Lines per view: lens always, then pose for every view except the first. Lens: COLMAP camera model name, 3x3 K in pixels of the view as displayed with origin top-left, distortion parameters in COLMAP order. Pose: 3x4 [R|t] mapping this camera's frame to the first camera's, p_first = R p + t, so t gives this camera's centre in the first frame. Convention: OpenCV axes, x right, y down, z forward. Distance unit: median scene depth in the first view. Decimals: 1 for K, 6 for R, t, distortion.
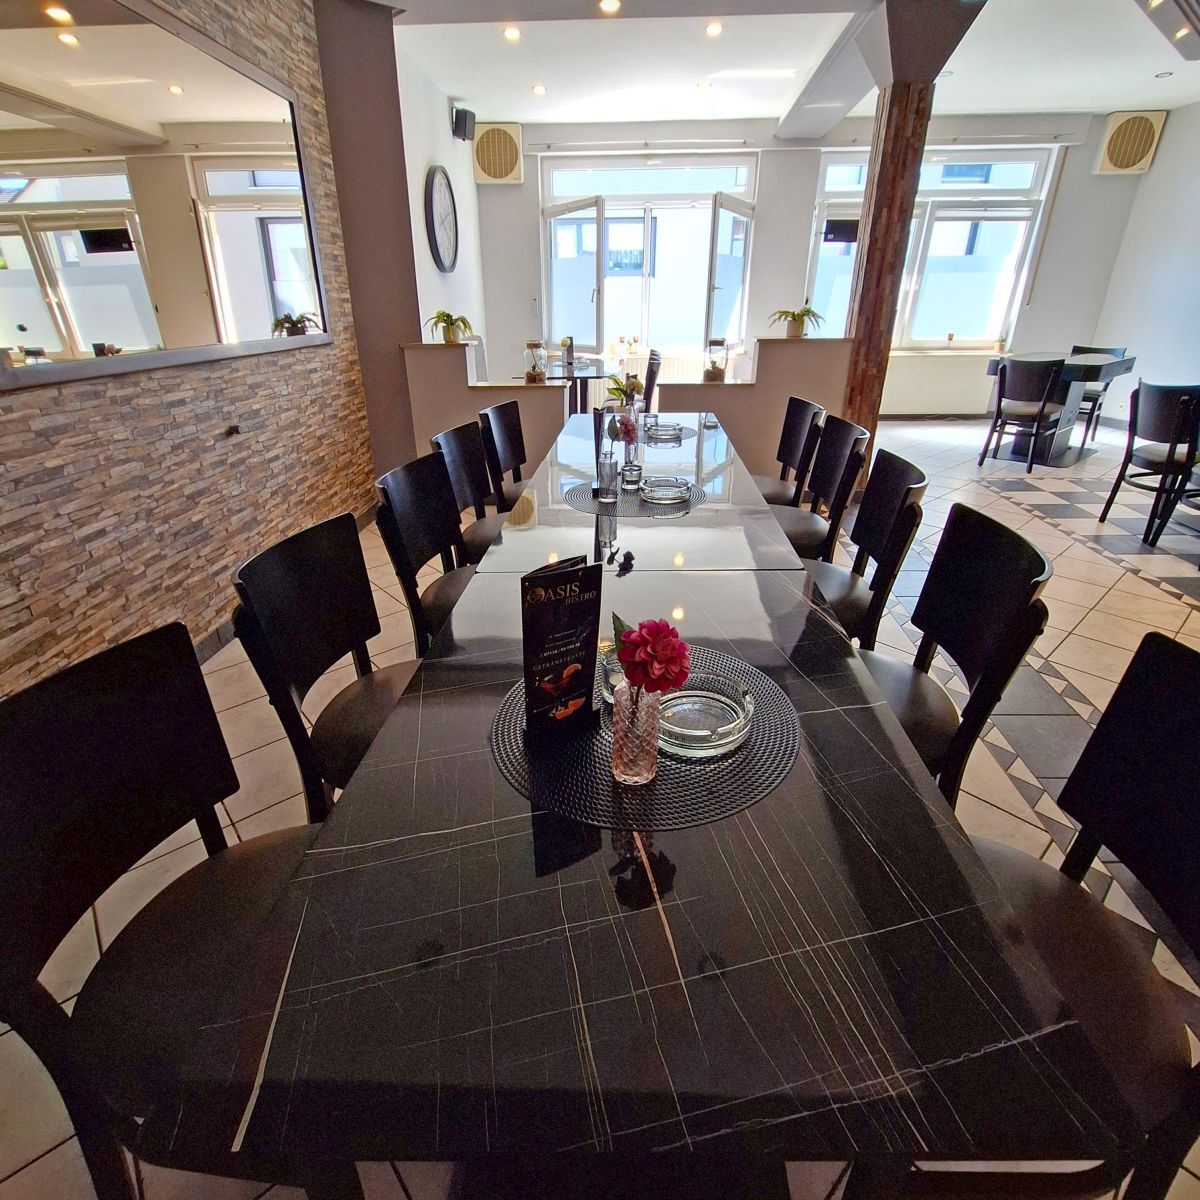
lens RADIAL K [[676.7, 0, 577.4], [0, 676.7, 614.4], [0, 0, 1]] dist [-0.003067, 0.000267]
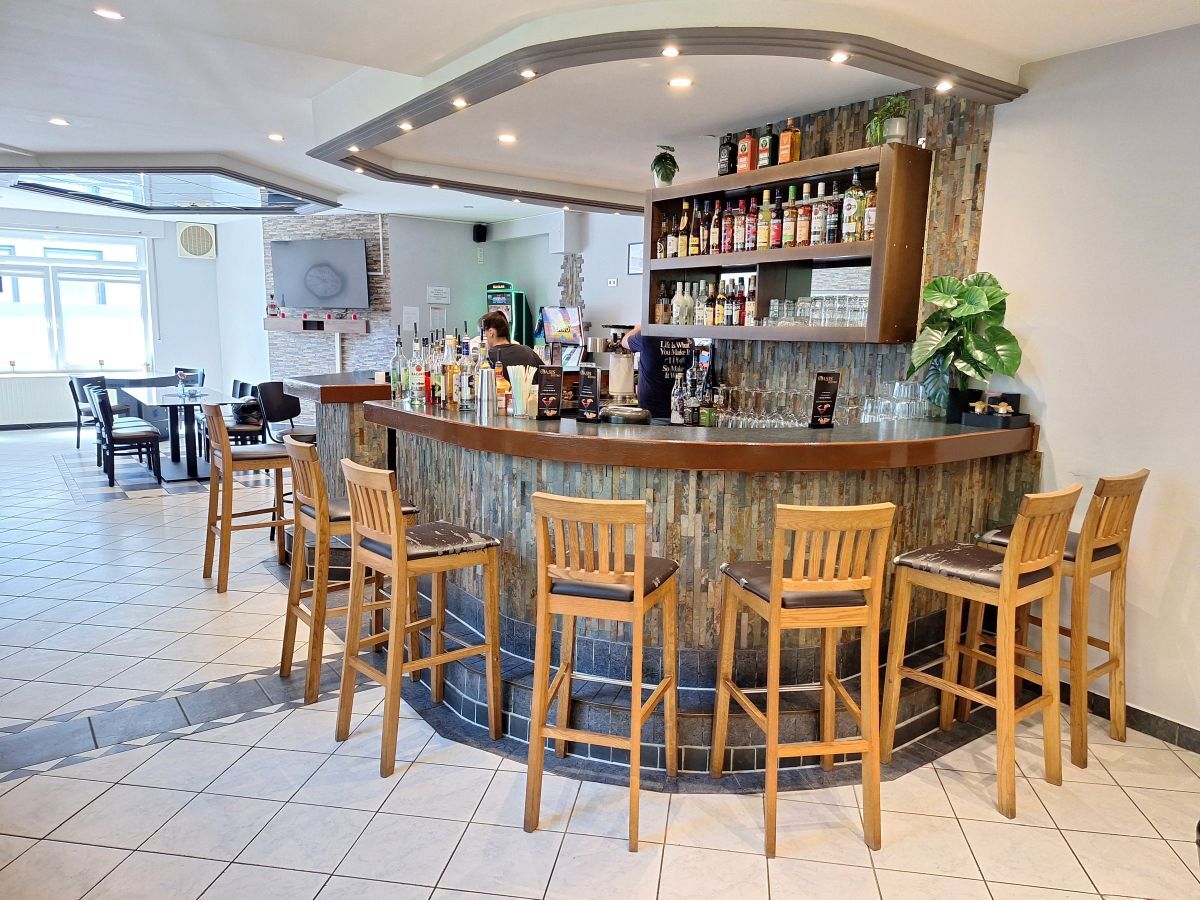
lens RADIAL K [[860.6, 0, 600.0], [0, 860.6, 450.0], [0, 0, 1]] dist [0.116631, -0.132727]
pose [[0.803392, -0.066125, 0.591768, 0.429405], [0.226600, 0.952991, -0.201147, 0.413068], [-0.550648, 0.295695, 0.780609, -1.071561]]
